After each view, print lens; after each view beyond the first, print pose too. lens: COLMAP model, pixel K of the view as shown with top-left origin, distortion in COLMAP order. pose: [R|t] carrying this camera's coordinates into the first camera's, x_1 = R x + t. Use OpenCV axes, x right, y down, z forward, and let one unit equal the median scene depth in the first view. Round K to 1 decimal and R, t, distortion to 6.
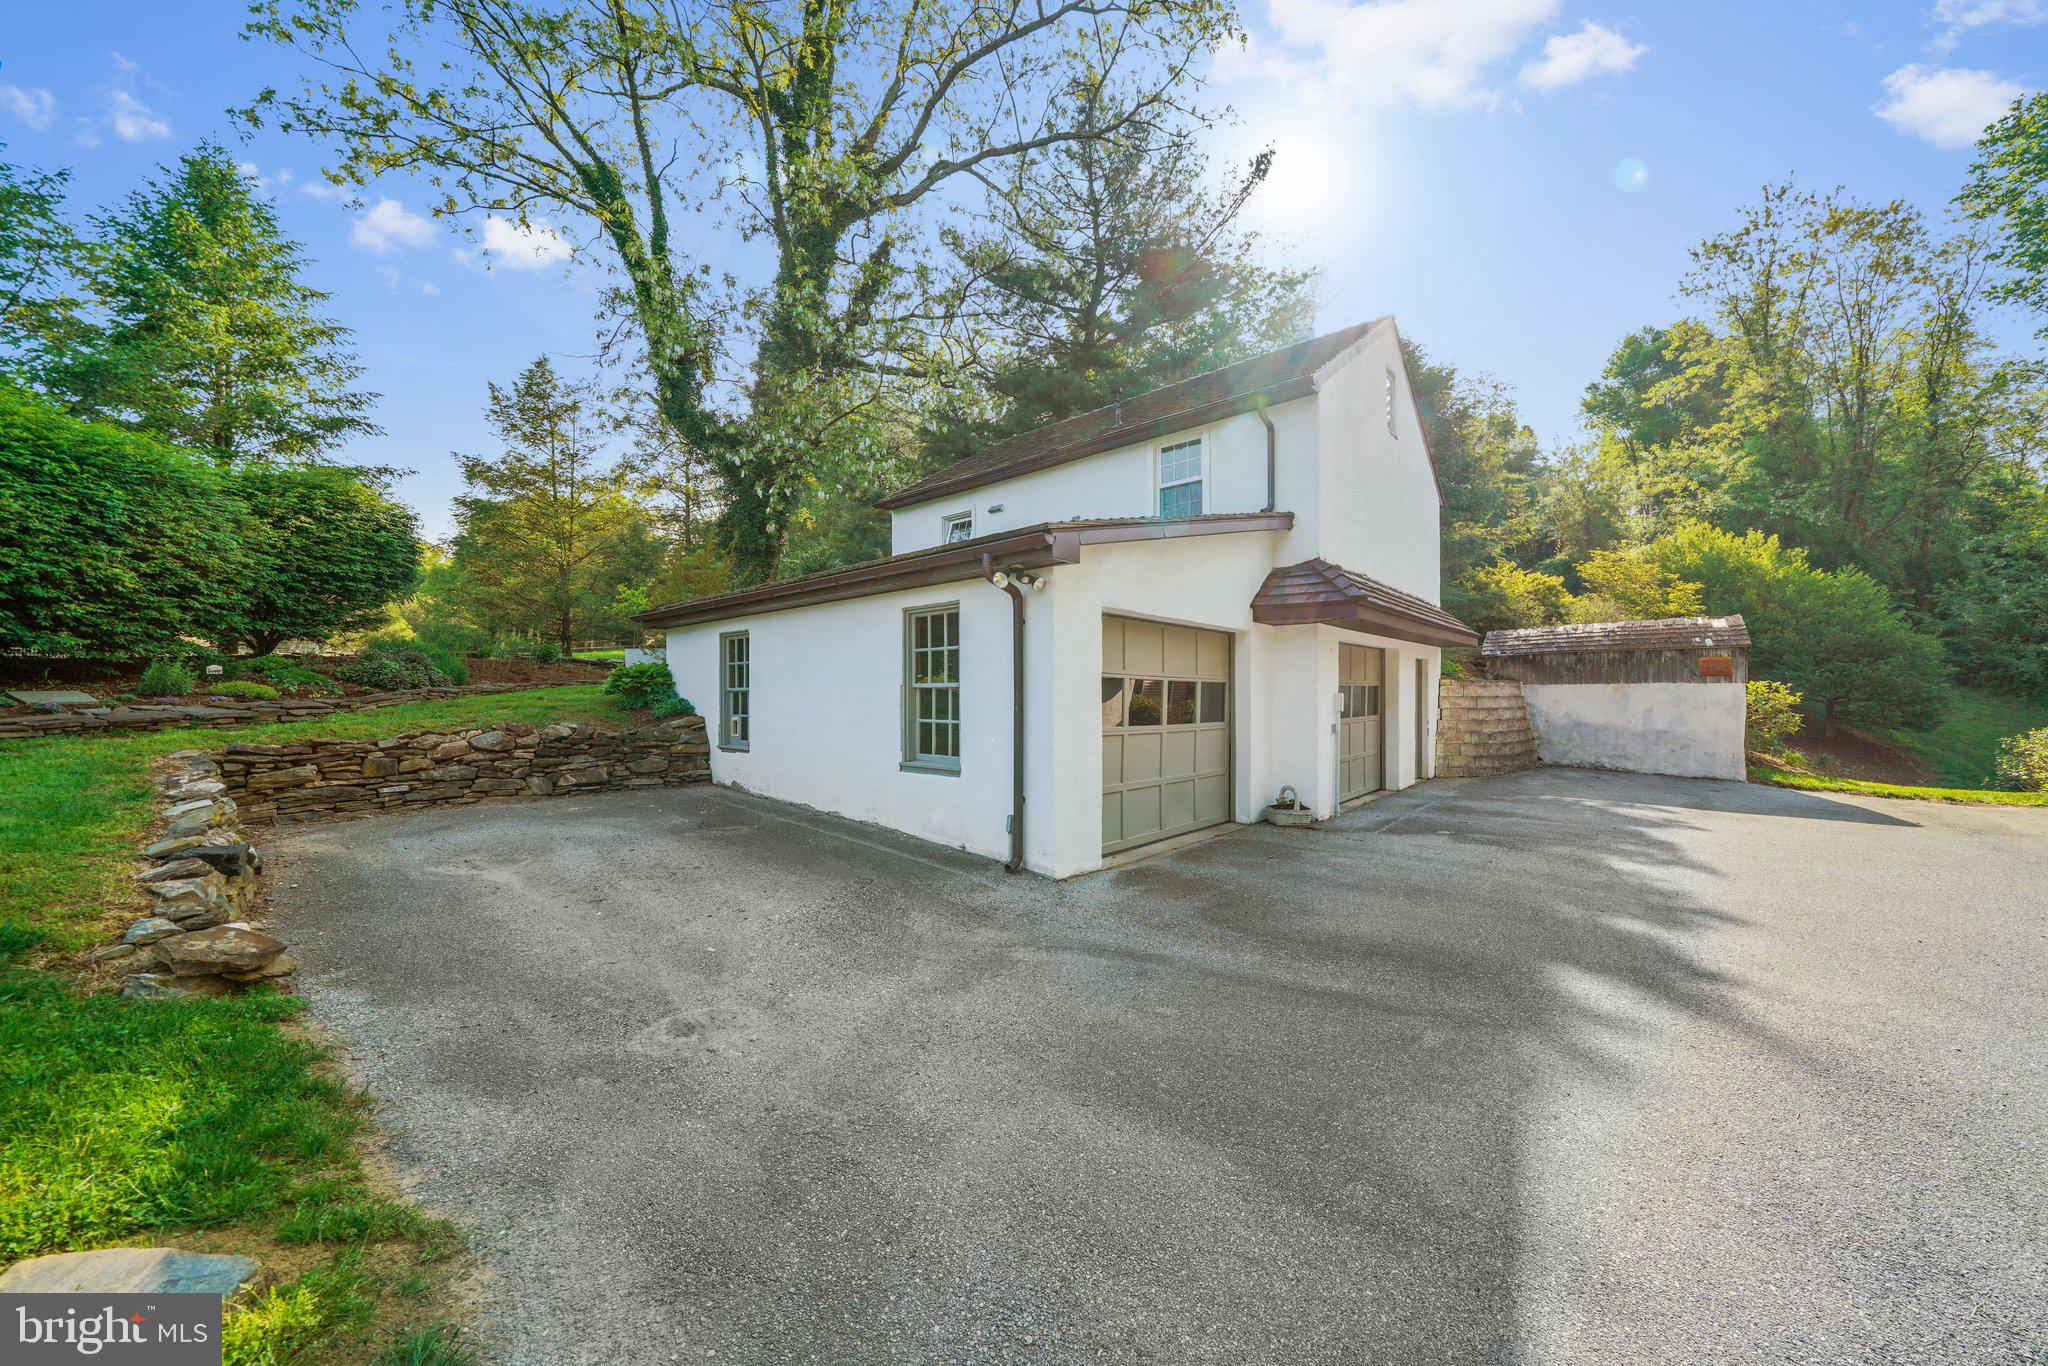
lens RADIAL K [[700.7, 0, 1024.5], [0, 700.7, 688.4], [0, 0, 1]] dist [-0.016852, 0.001610]
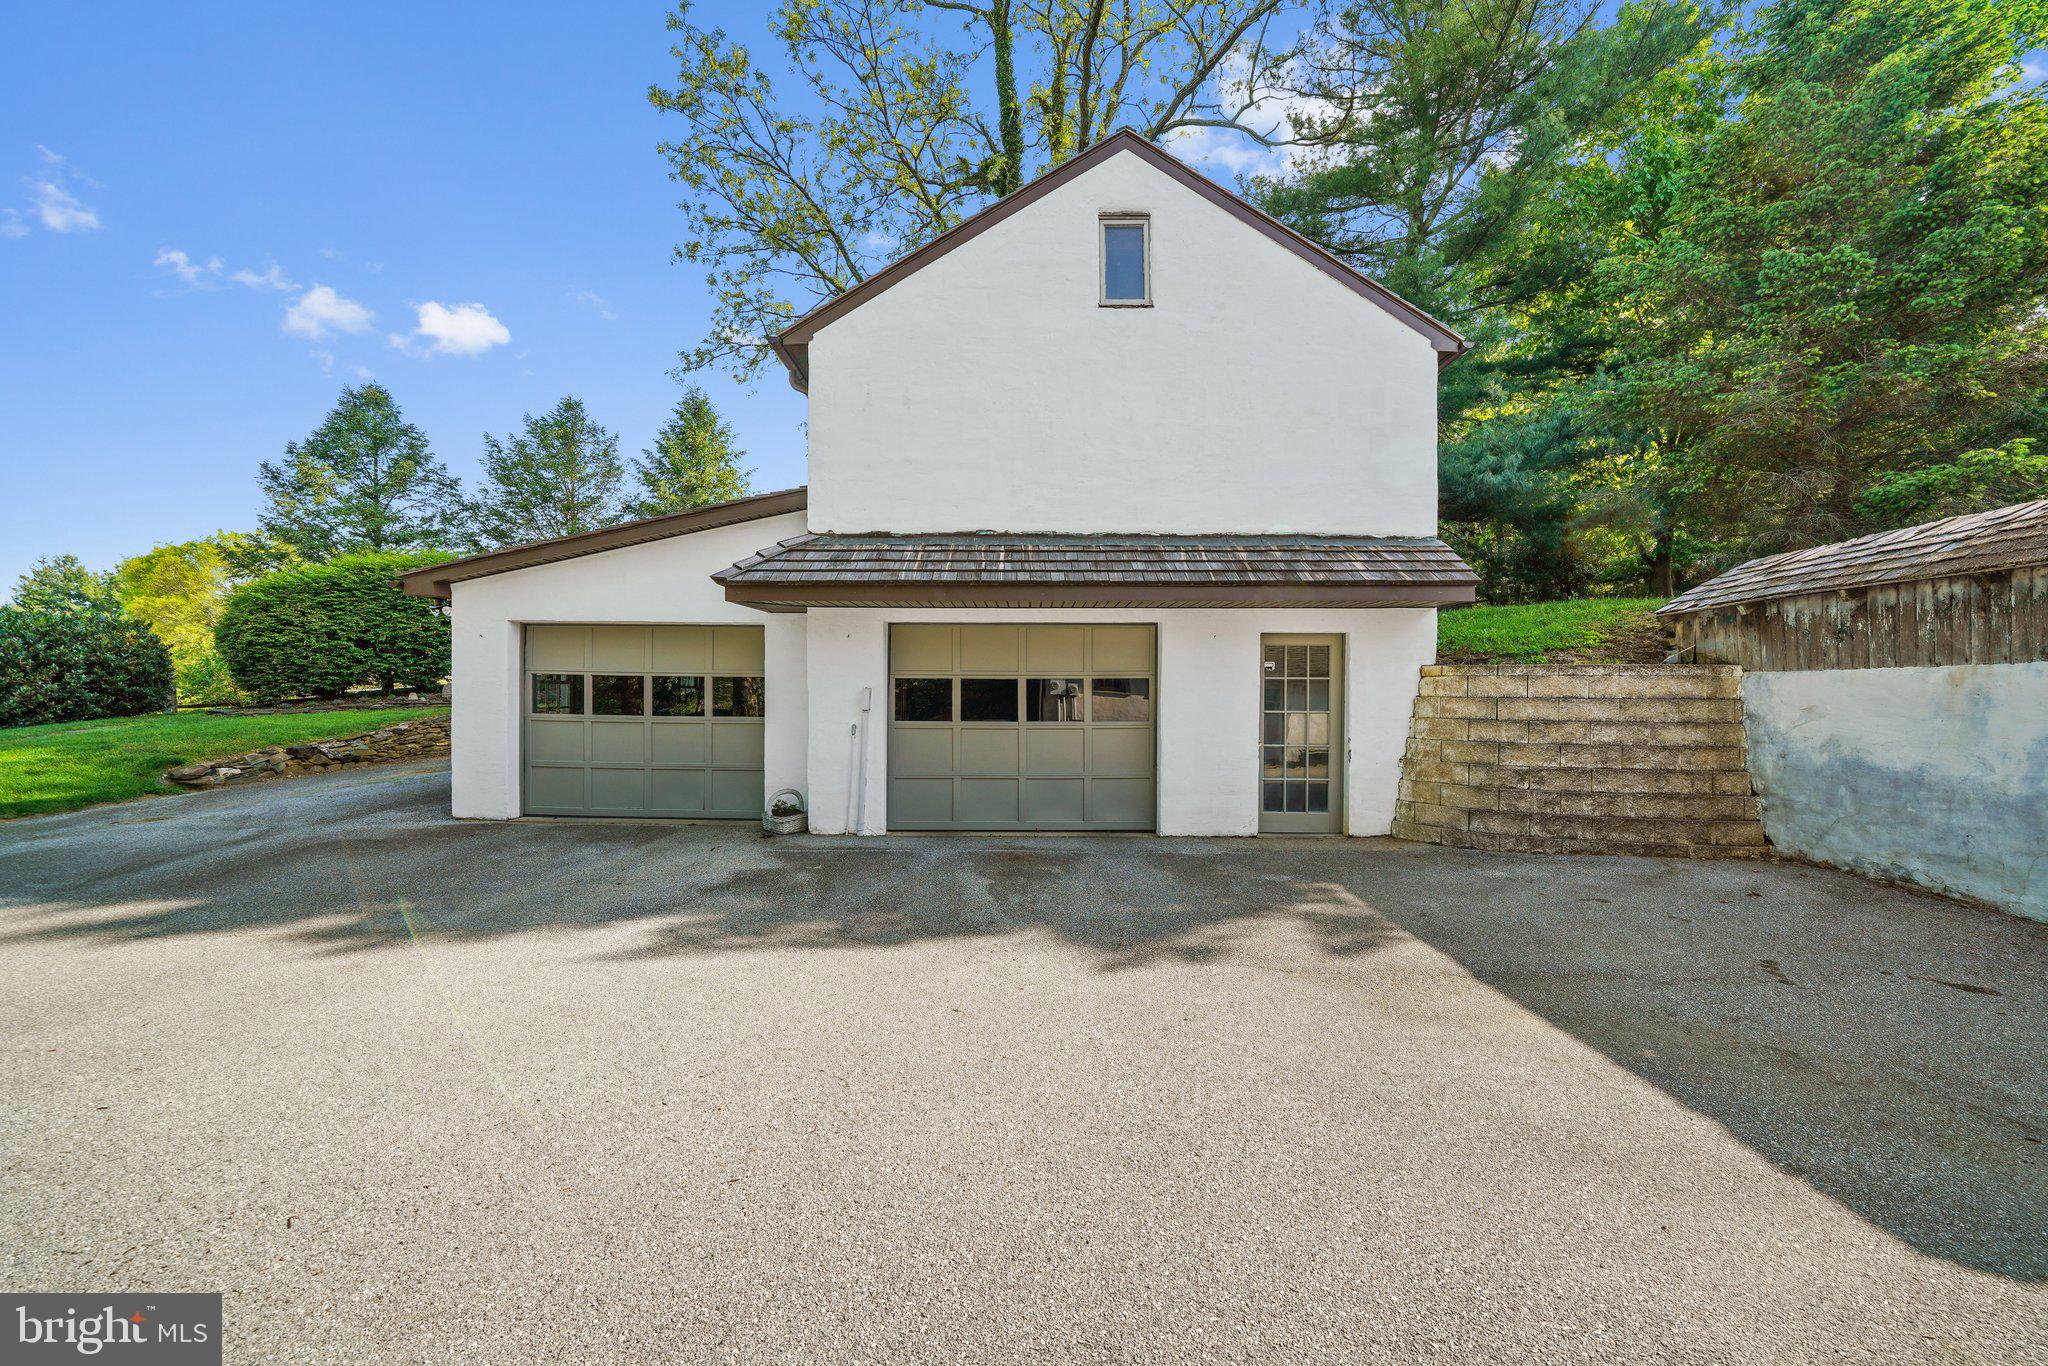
lens RADIAL K [[700.7, 0, 1024.6], [0, 700.7, 694.8], [0, 0, 1]] dist [-0.016852, 0.001610]
pose [[0.678045, 0.004317, -0.735007, 0.792438], [0.000405, 0.999980, 0.006247, 0.006726], [0.735020, -0.004534, 0.678030, 0.387111]]
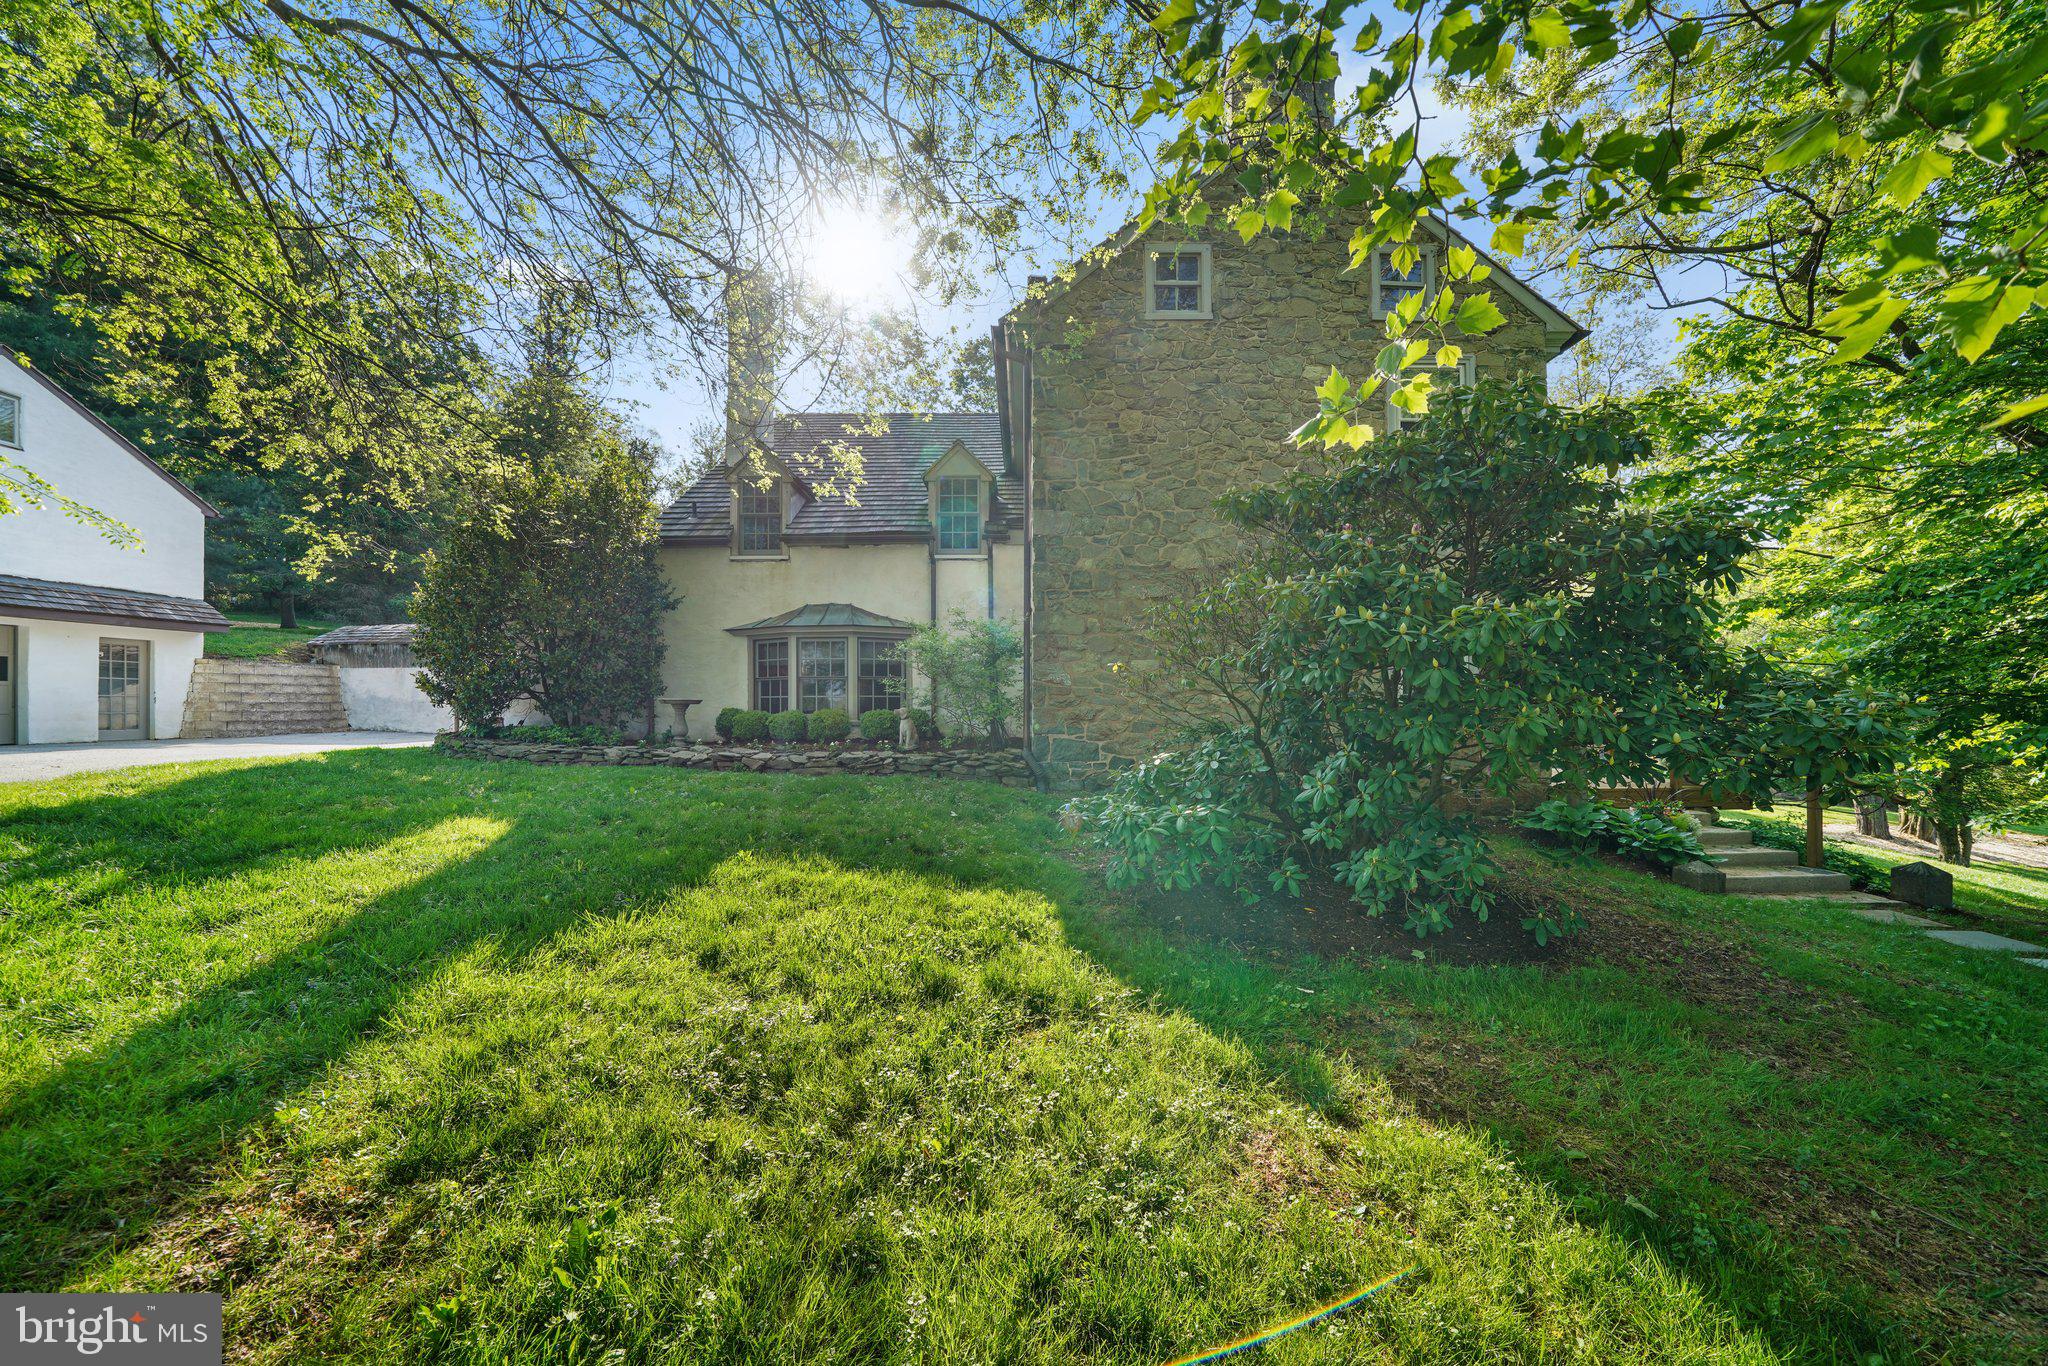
lens RADIAL K [[700.7, 0, 1025.8], [0, 700.7, 695.7], [0, 0, 1]] dist [-0.016852, 0.001610]
pose [[0.718453, 0.005553, 0.695553, 0.804308], [-0.002768, 0.999983, -0.005124, 0.052688], [-0.695570, 0.001756, 0.718456, -0.848026]]
